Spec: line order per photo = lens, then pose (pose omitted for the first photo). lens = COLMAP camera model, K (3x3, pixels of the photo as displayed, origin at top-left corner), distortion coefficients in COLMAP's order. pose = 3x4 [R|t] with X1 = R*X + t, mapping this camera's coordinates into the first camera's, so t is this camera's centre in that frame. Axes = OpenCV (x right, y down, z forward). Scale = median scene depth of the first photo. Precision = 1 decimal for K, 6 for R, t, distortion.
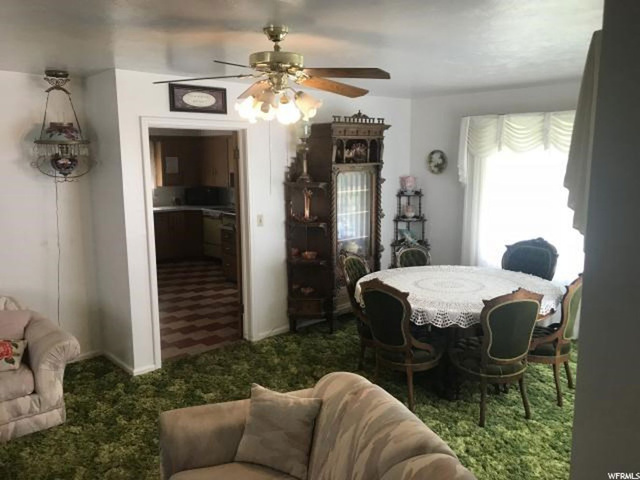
lens RADIAL K [[530.0, 0, 320.5], [0, 530.0, 241.4], [0, 0, 1]] dist [0.013194, 0.001227]
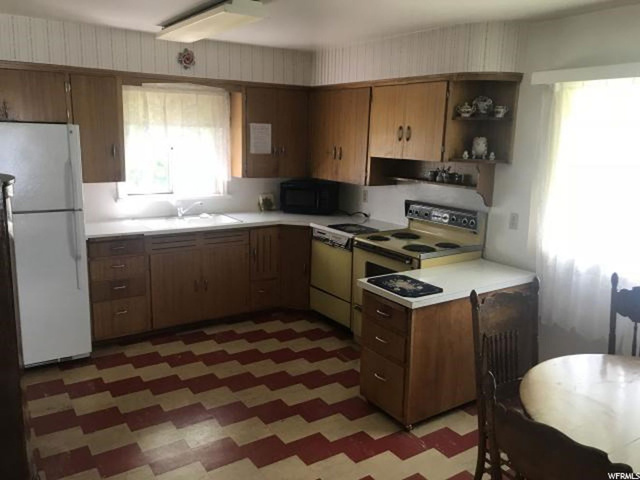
lens RADIAL K [[530.0, 0, 318.7], [0, 530.0, 239.2], [0, 0, 1]] dist [0.013194, 0.001227]
pose [[0.988114, 0.064081, -0.139731, -0.140310], [-0.059181, 0.997487, 0.038949, -0.066681], [0.141876, -0.030217, 0.989423, 0.472639]]
